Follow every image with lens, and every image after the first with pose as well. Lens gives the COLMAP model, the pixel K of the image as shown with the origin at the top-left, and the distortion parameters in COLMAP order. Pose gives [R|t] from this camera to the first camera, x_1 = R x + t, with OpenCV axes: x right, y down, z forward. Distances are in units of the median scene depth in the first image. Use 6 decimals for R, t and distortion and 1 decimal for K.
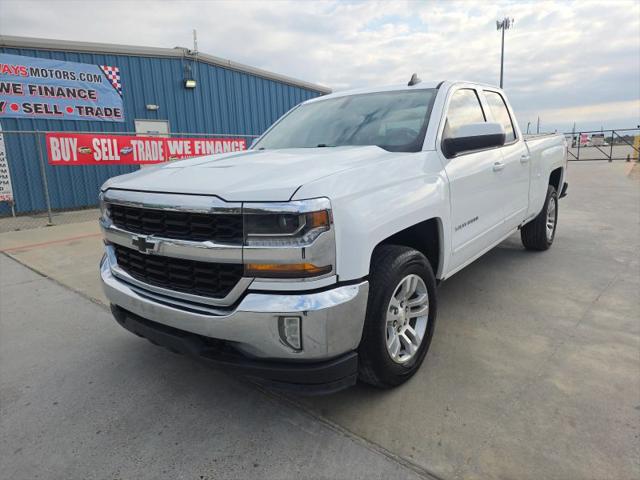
lens RADIAL K [[427.0, 0, 320.0], [0, 427.0, 240.0], [0, 0, 1]] dist [0.029355, -0.003532]
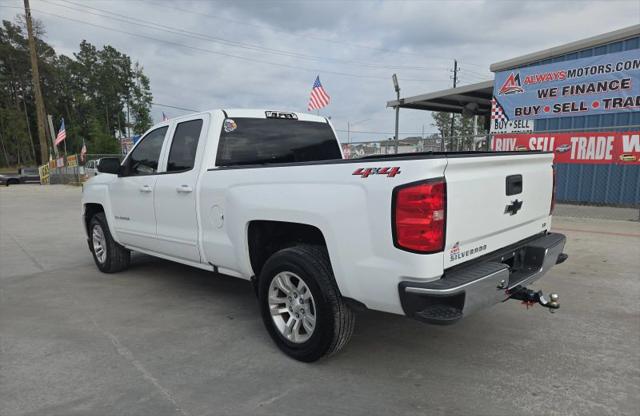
lens RADIAL K [[425.6, 0, 316.5], [0, 425.6, 241.0], [0, 0, 1]] dist [0.056184, -0.035155]
pose [[-0.124096, 0.229674, -0.965324, 0.570256], [-0.179954, 0.951502, 0.249519, -0.145467], [0.975816, 0.204678, -0.076747, 0.549727]]
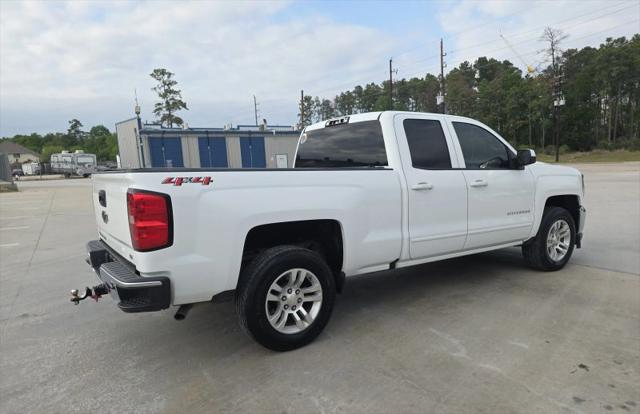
lens RADIAL K [[425.6, 0, 316.5], [0, 425.6, 240.0], [0, 0, 1]] dist [0.056184, -0.035155]
pose [[-0.947947, 0.020909, 0.317741, 0.004841], [0.139806, 0.923852, 0.356302, -0.201230], [-0.286096, 0.382178, -0.878686, 0.911822]]
